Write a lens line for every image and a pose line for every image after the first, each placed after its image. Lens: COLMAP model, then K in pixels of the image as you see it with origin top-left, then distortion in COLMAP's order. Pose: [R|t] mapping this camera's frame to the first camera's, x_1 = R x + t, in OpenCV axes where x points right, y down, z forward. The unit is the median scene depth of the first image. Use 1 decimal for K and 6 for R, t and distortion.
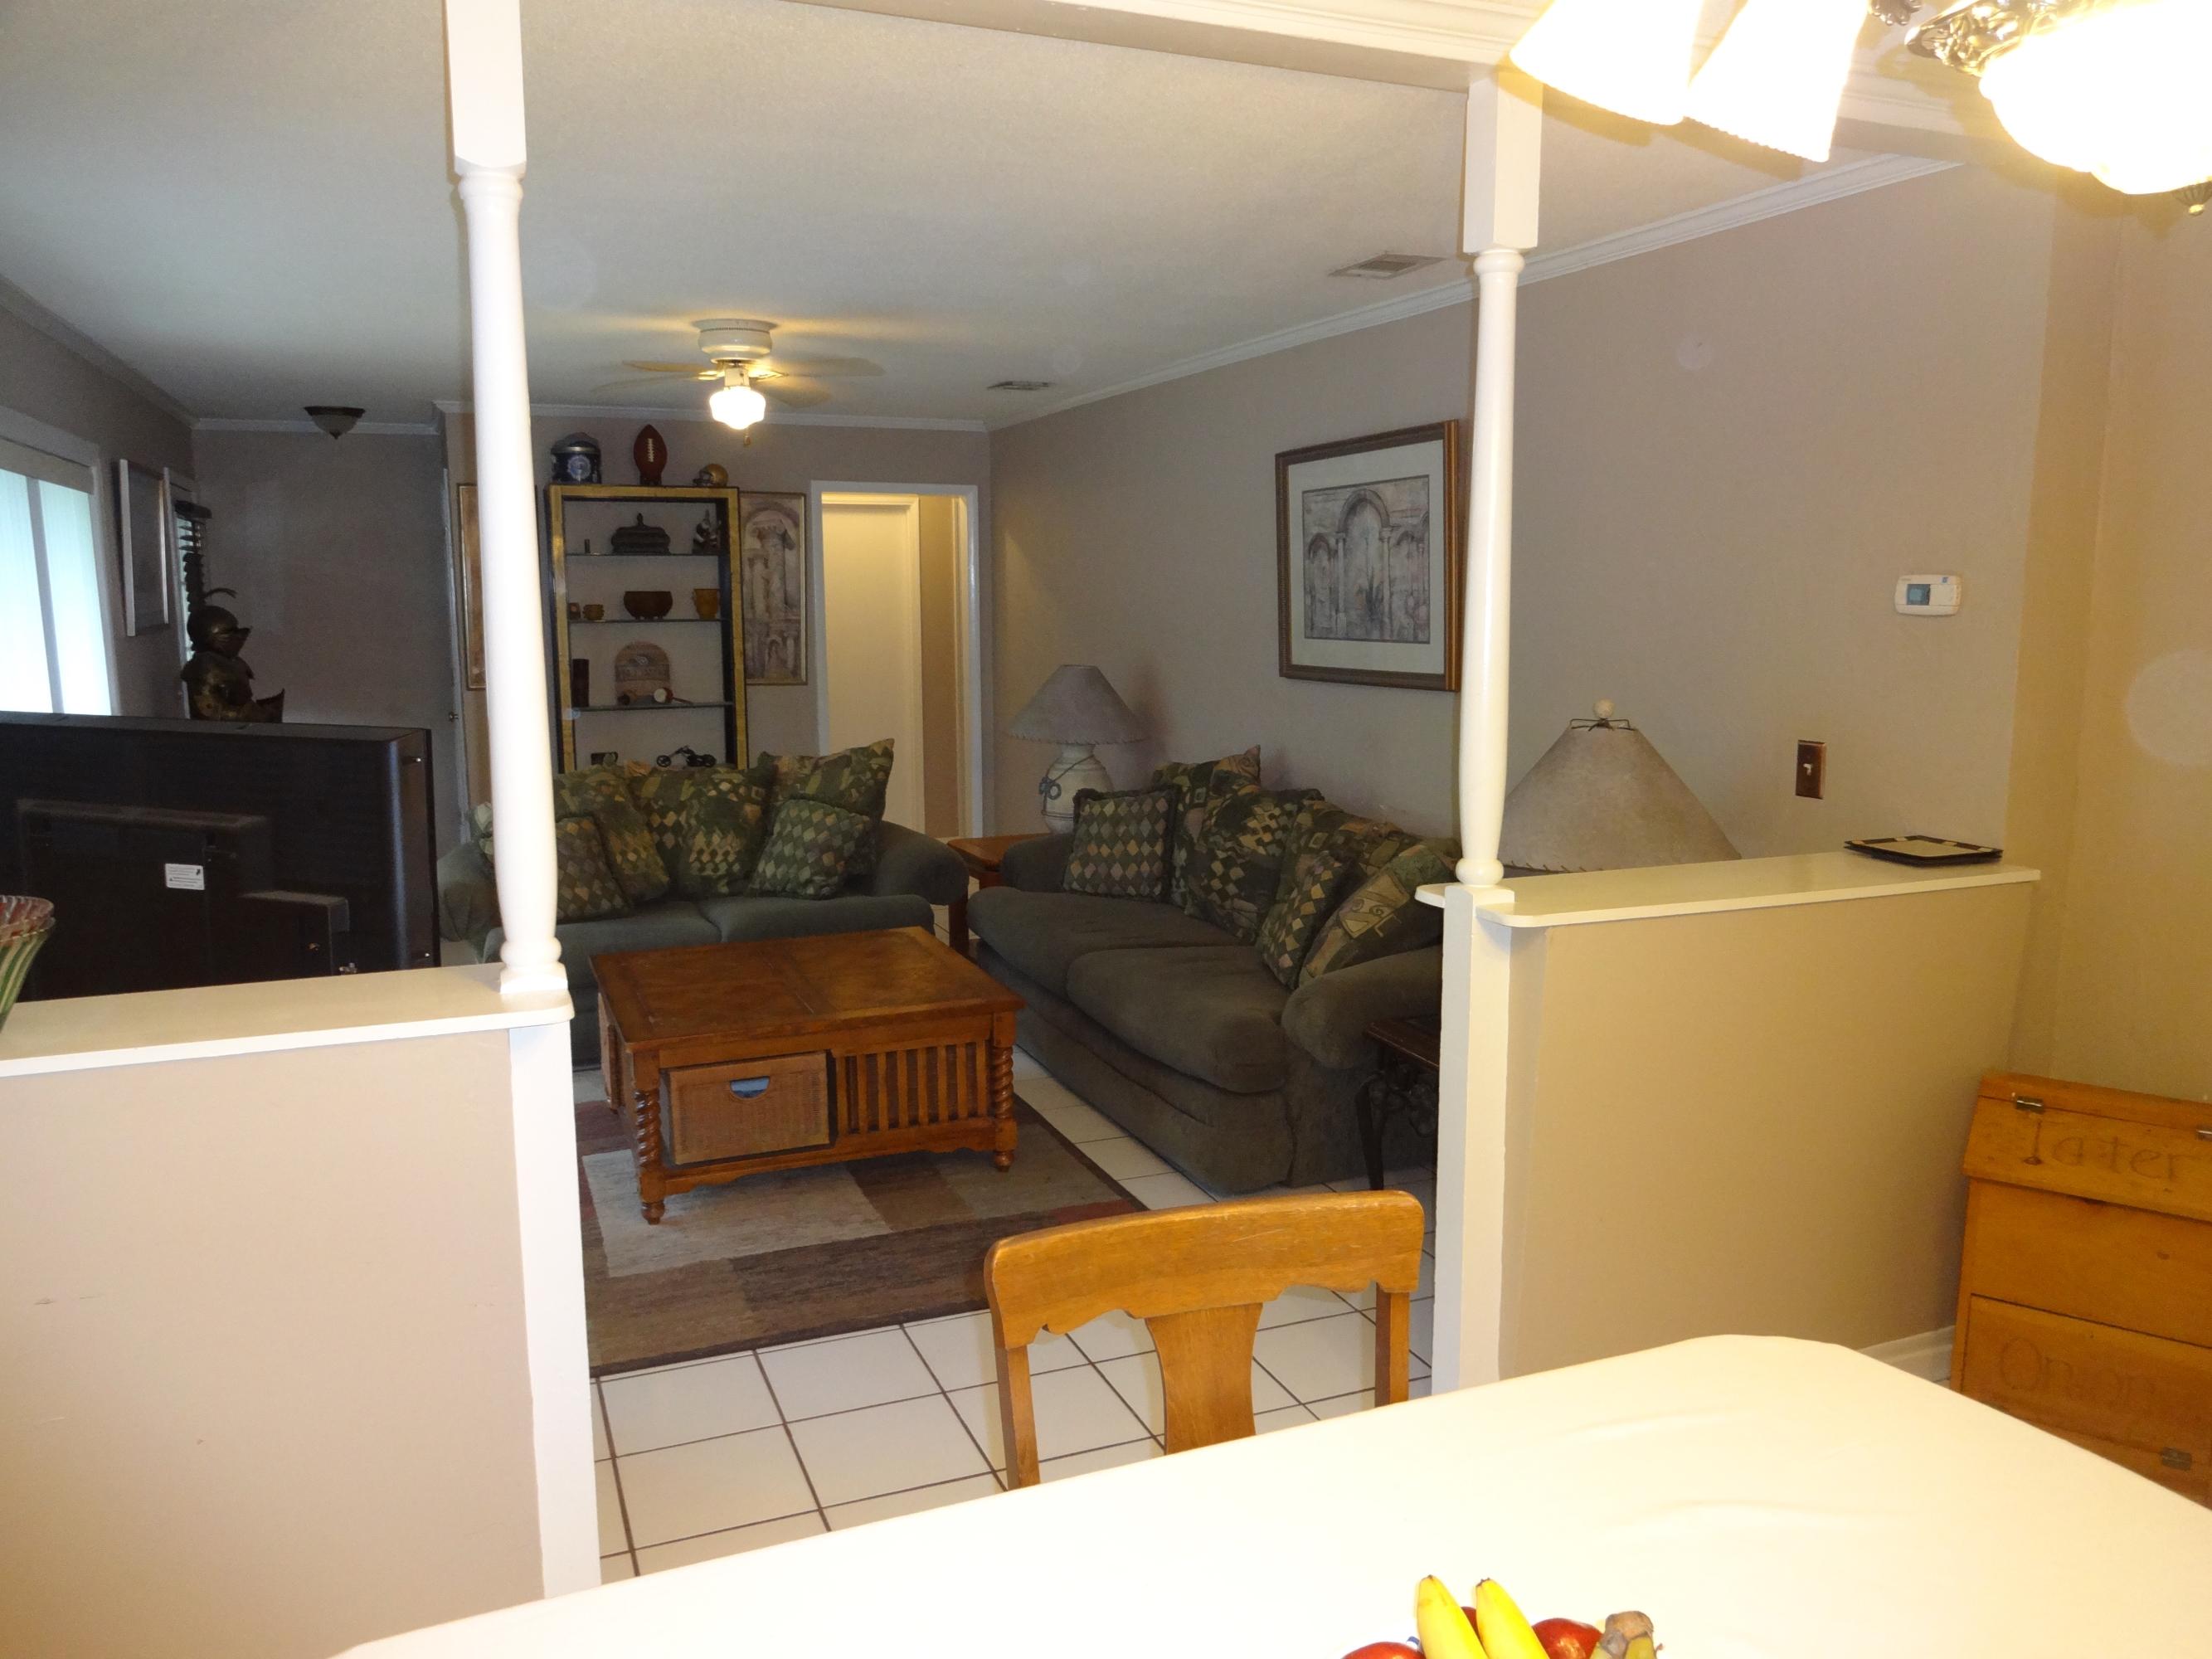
lens RADIAL K [[1631.5, 0, 1105.0], [0, 1631.5, 824.4], [0, 0, 1]] dist [-0.012027, 0.007250]
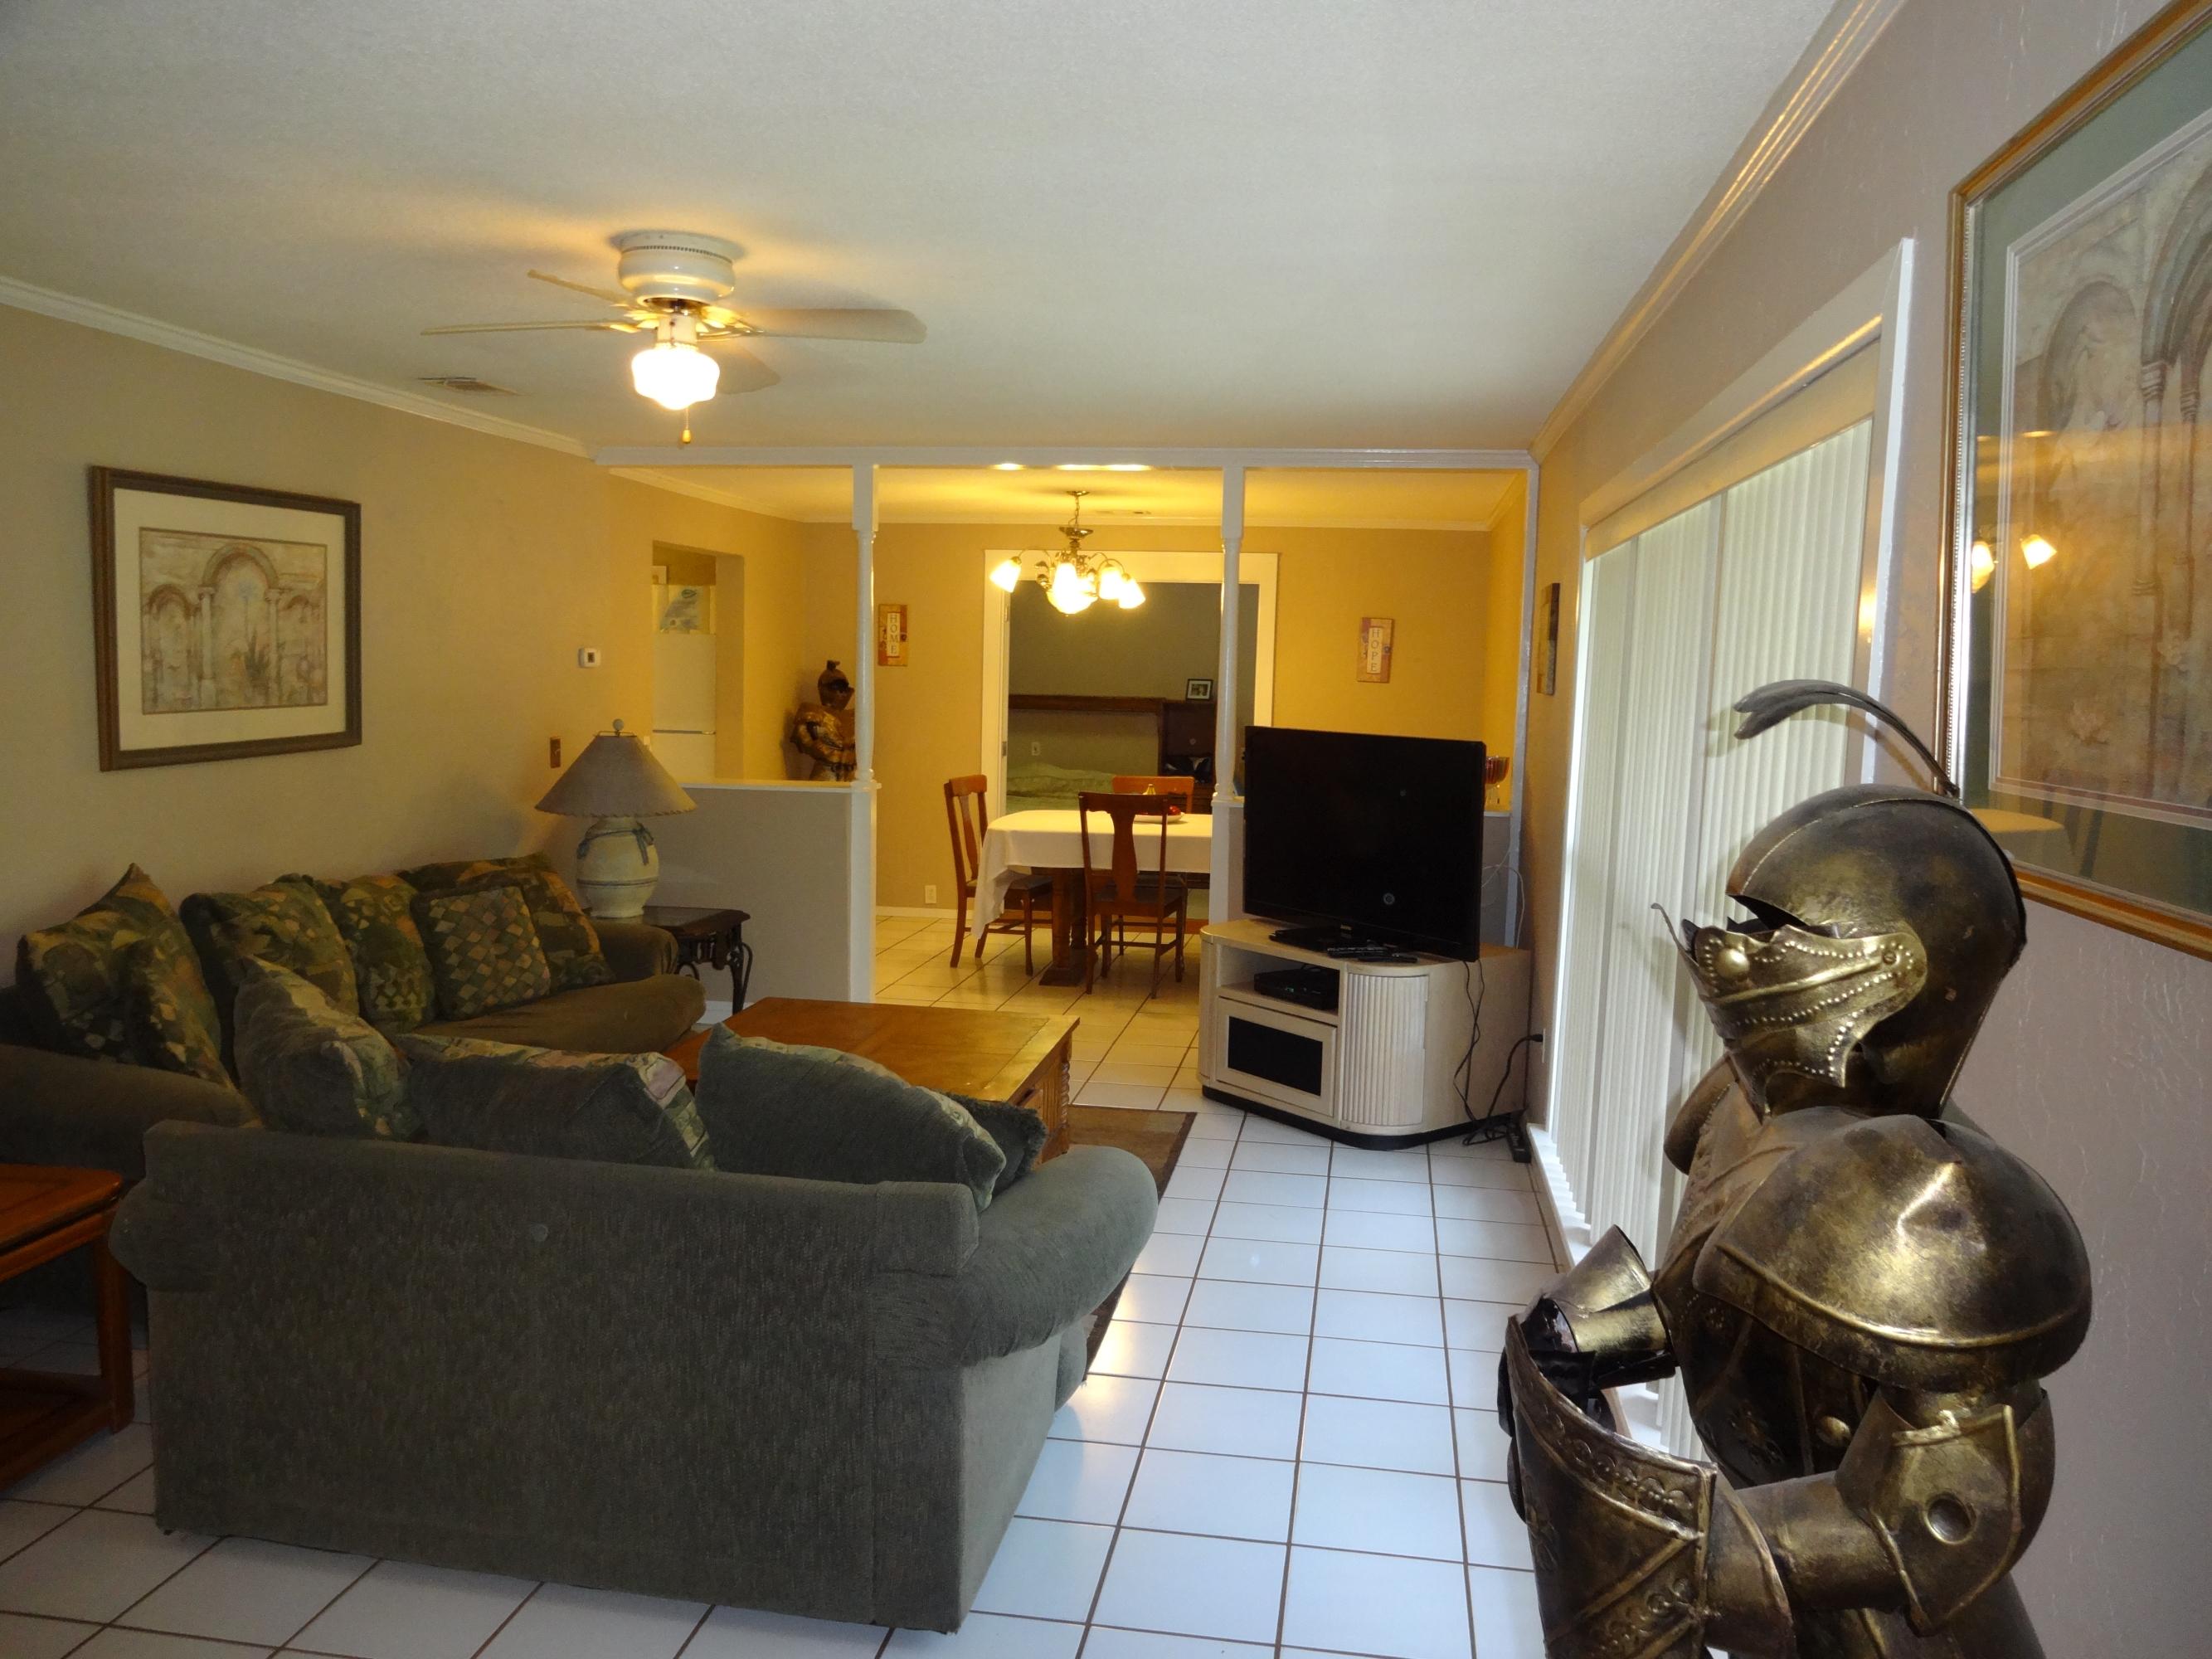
lens RADIAL K [[1631.5, 0, 1093.2], [0, 1631.5, 810.2], [0, 0, 1]] dist [-0.012027, 0.007250]
pose [[-0.848187, -0.068841, 0.525204, -0.729814], [0.053944, 0.975137, 0.214935, -0.229778], [-0.526942, 0.210637, -0.823386, 1.527095]]
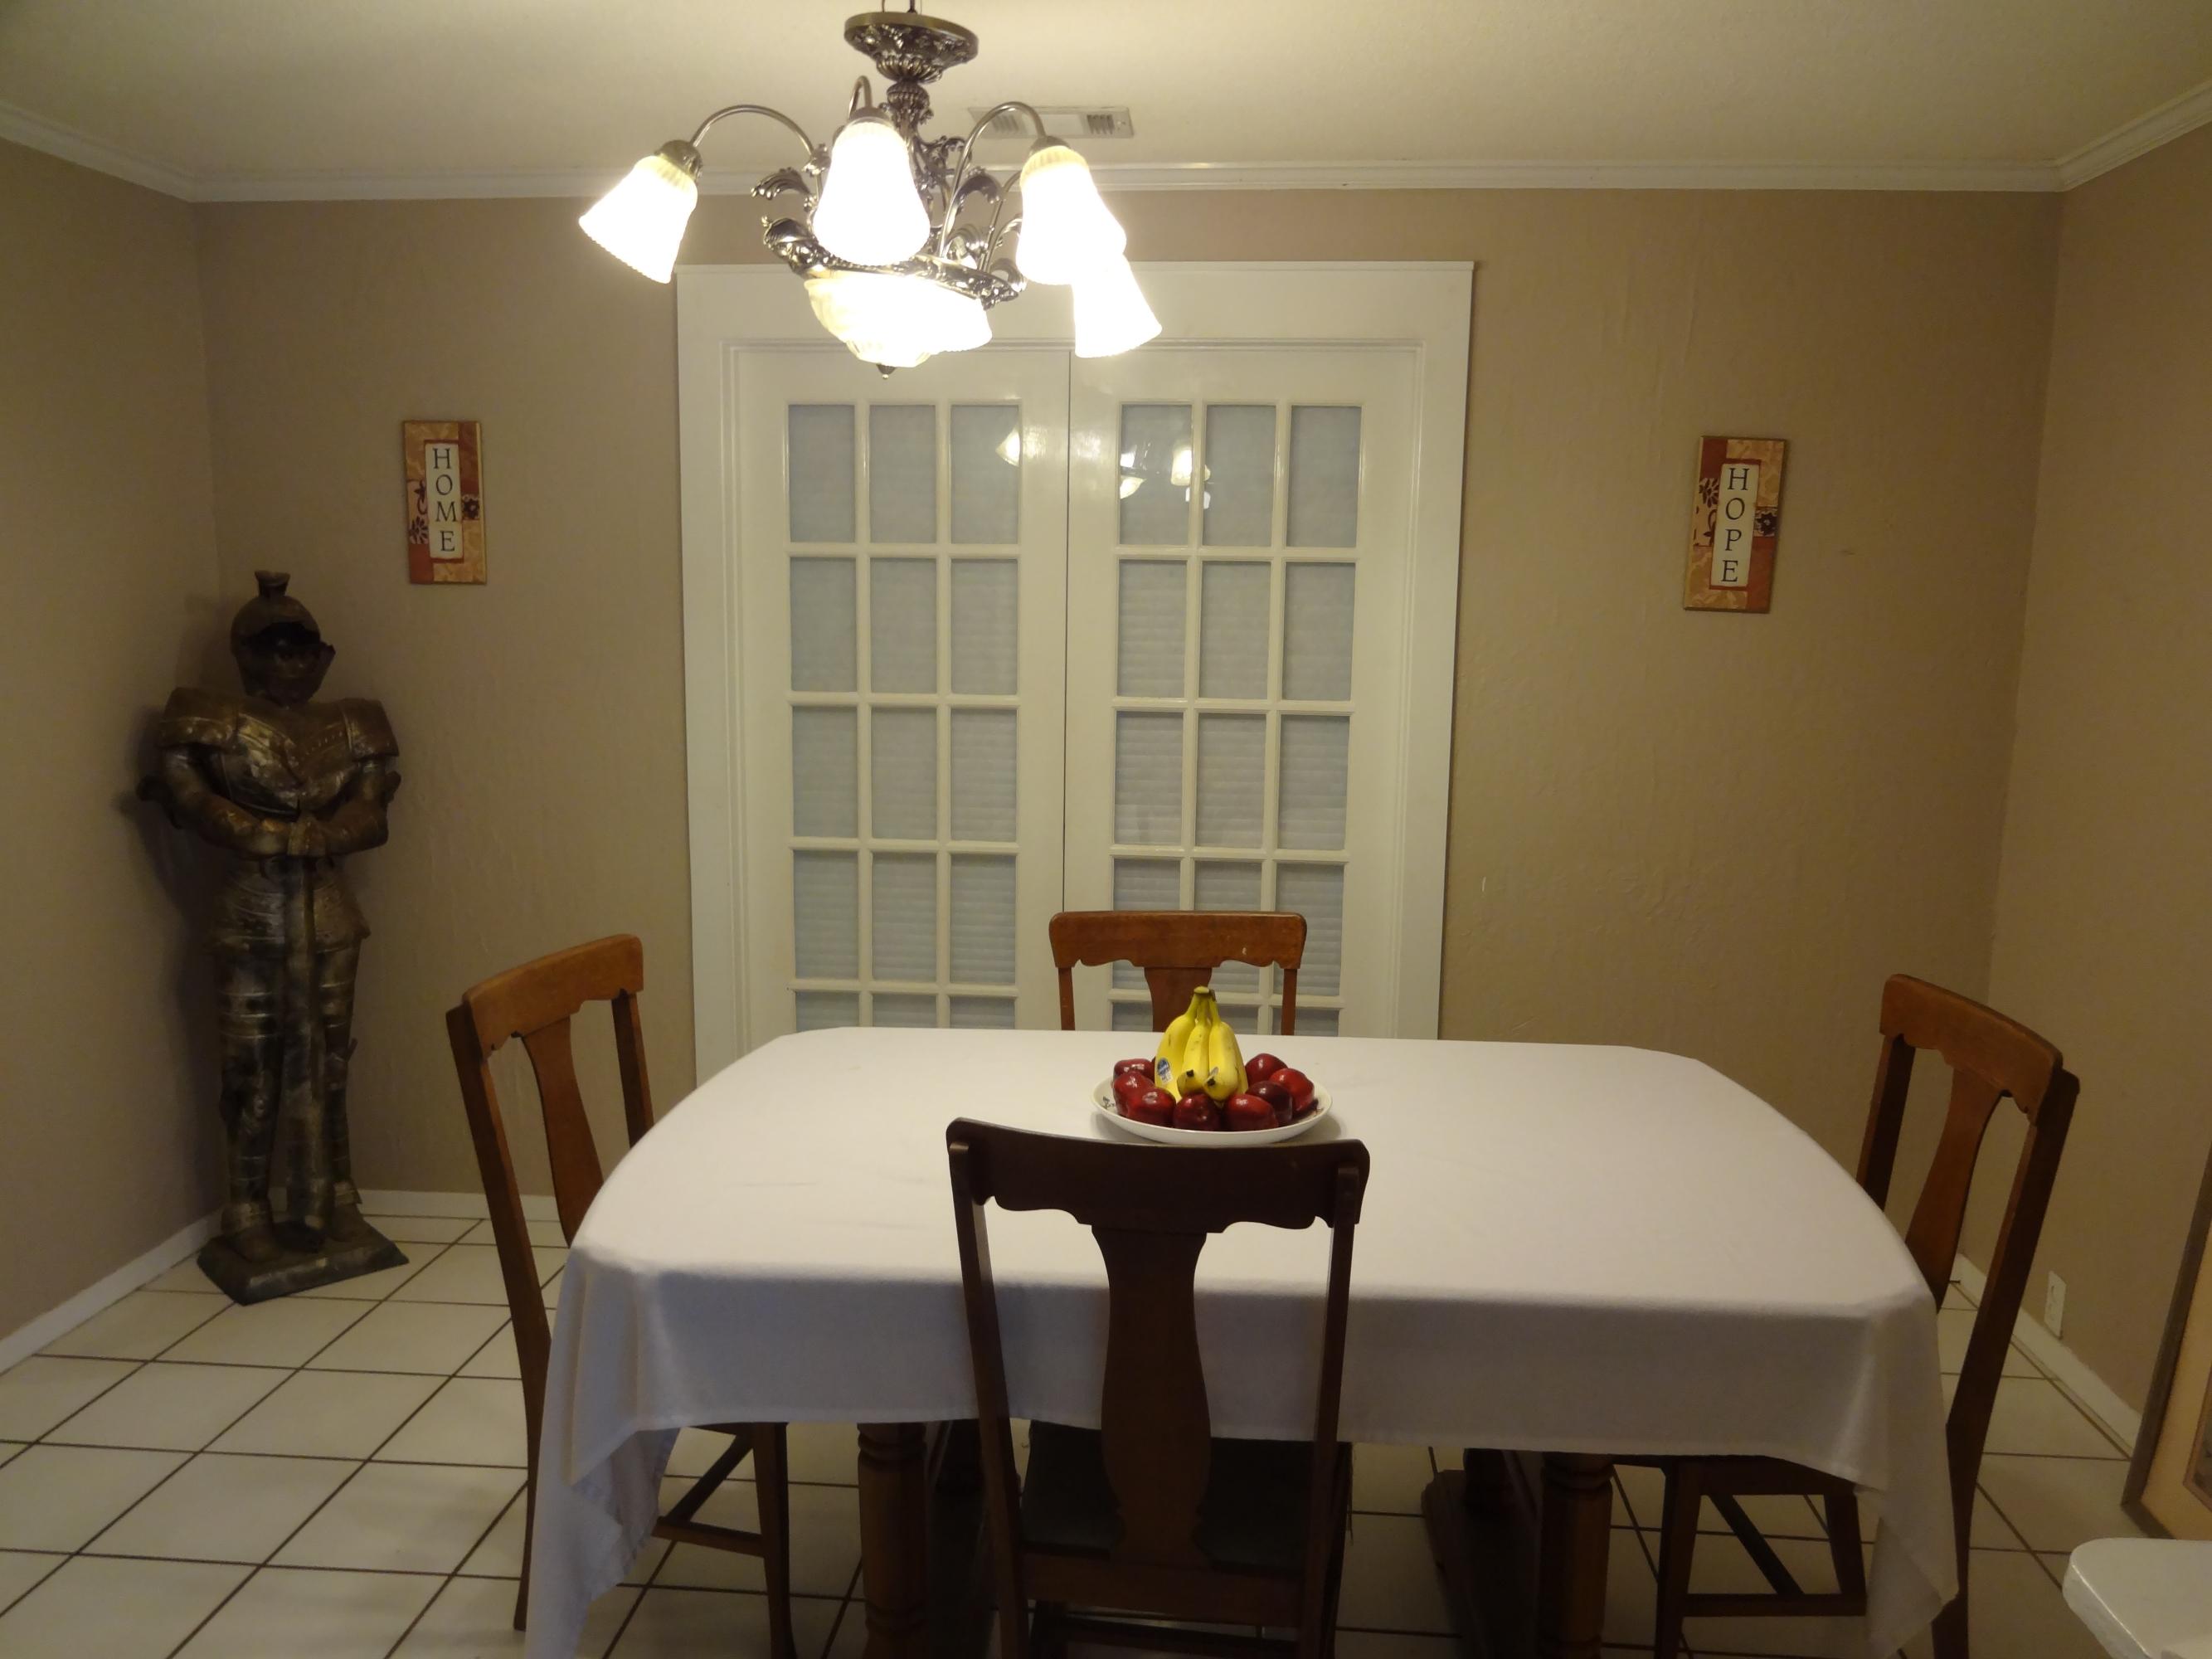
lens RADIAL K [[1631.5, 0, 1120.8], [0, 1631.5, 824.6], [0, 0, 1]] dist [-0.012027, 0.007250]
pose [[-0.896027, -0.072267, 0.438079, -0.120028], [0.053105, 0.962139, 0.267336, -0.074426], [-0.440812, 0.262805, -0.858265, 0.576735]]
